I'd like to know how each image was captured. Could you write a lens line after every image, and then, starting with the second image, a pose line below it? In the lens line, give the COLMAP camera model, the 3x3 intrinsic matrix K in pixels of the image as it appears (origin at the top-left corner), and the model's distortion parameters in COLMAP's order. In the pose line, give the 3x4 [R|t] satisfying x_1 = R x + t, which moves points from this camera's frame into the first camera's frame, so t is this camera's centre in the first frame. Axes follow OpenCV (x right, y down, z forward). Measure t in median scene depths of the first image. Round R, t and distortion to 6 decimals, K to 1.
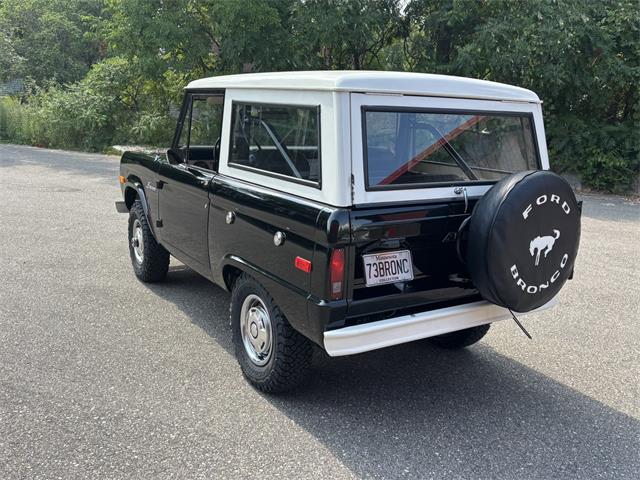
lens RADIAL K [[563.1, 0, 320.0], [0, 563.1, 240.0], [0, 0, 1]] dist [0.017792, -0.000296]
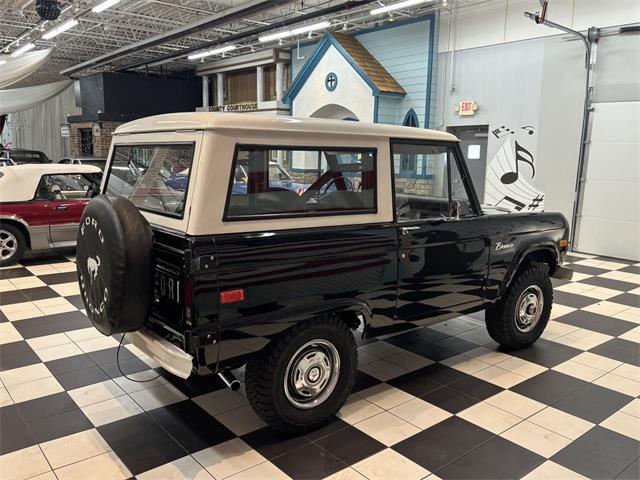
lens RADIAL K [[532.6, 0, 296.2], [0, 532.6, 239.8], [0, 0, 1]] dist [0.007578, 0.001117]
pose [[0.115277, 0.107589, -0.987490, 1.393611], [-0.231312, 0.969695, 0.078647, -0.201457], [0.966026, 0.219352, 0.136670, 1.222137]]
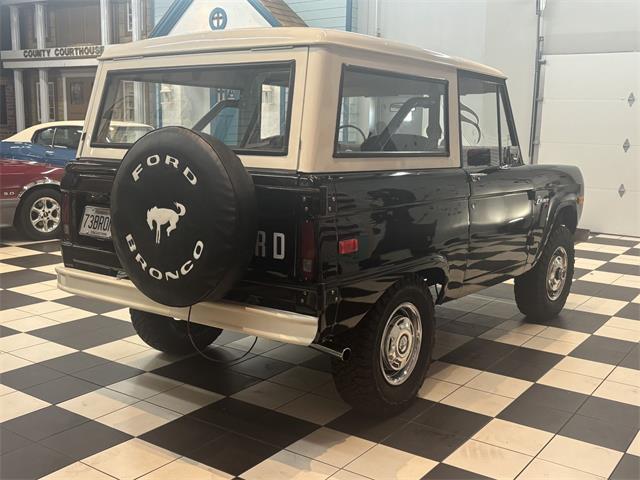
lens RADIAL K [[695.6, 0, 320.0], [0, 695.6, 240.0], [0, 0, 1]] dist [0.123289, -0.359731]
pose [[0.375573, 0.103583, -0.920986, 1.398271], [-0.207289, 0.977948, 0.025458, -0.033628], [0.903314, 0.181349, 0.388763, 0.826856]]
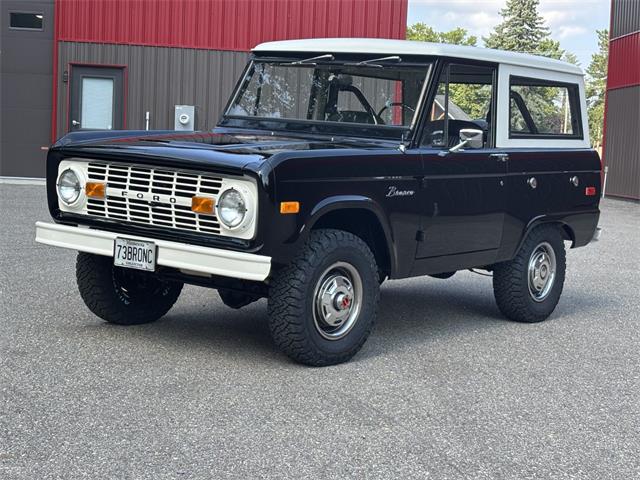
lens RADIAL K [[1158.9, 0, 334.0], [0, 1158.9, 224.1], [0, 0, 1]] dist [0.184314, -0.208305]
pose [[-0.360197, -0.160317, 0.918998, -2.492510], [0.130947, 0.966680, 0.219959, -0.604762], [-0.923640, 0.199568, -0.327202, 2.504204]]
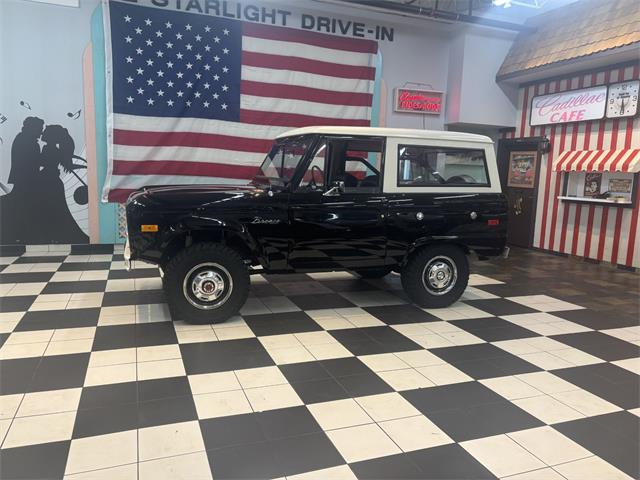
lens RADIAL K [[489.9, 0, 320.0], [0, 489.9, 240.0], [0, 0, 1]] dist [0.012836, 0.000339]
pose [[0.204365, -0.182247, 0.961780, -1.888145], [0.198657, 0.969793, 0.141553, -0.275968], [-0.958525, 0.162136, 0.234396, 1.140663]]
